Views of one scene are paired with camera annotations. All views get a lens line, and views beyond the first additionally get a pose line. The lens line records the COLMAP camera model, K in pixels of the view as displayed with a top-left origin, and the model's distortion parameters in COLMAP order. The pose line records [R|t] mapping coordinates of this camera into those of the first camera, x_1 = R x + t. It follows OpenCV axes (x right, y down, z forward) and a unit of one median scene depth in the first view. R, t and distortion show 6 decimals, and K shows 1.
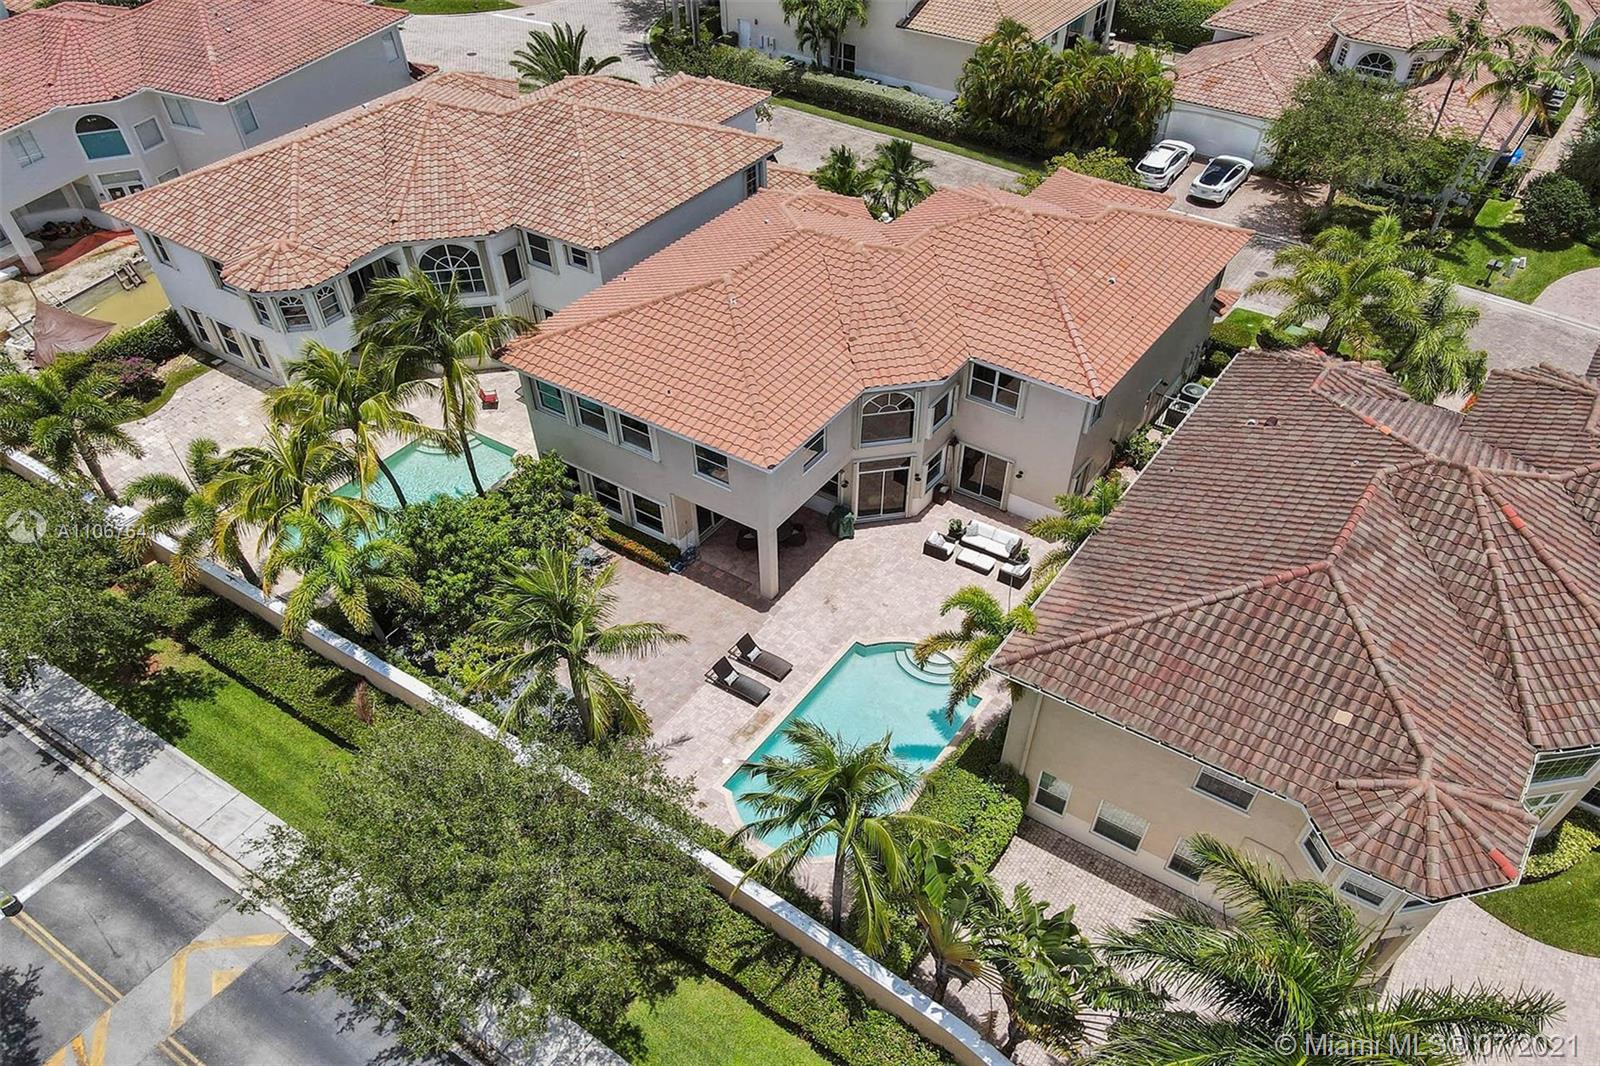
lens RADIAL K [[1084.1, 0, 800.0], [0, 1084.1, 533.0], [0, 0, 1]] dist [-0.003150, 0.036745]
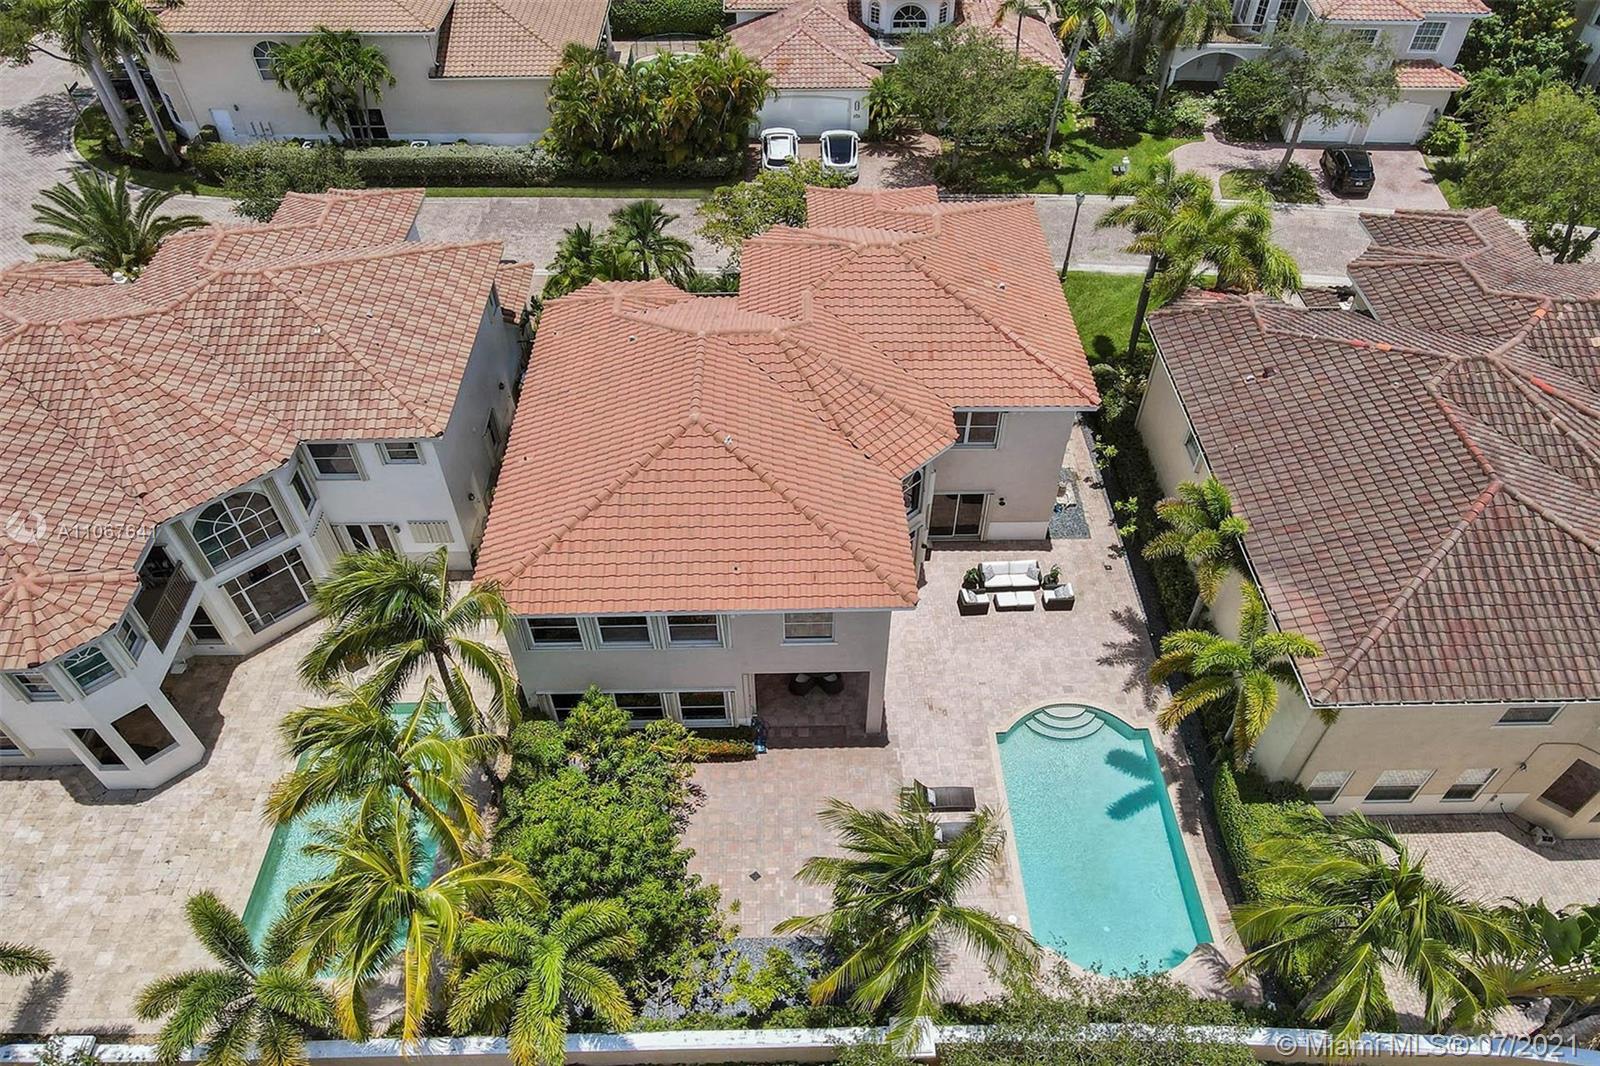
lens RADIAL K [[1072.6, 0, 799.9], [0, 1072.6, 578.6], [0, 0, 1]] dist [0.008823, 0.003442]
pose [[0.838078, -0.397327, 0.373840, -0.346593], [0.380762, 0.916754, 0.120755, -0.179707], [-0.390699, 0.041142, 0.919599, 0.183292]]
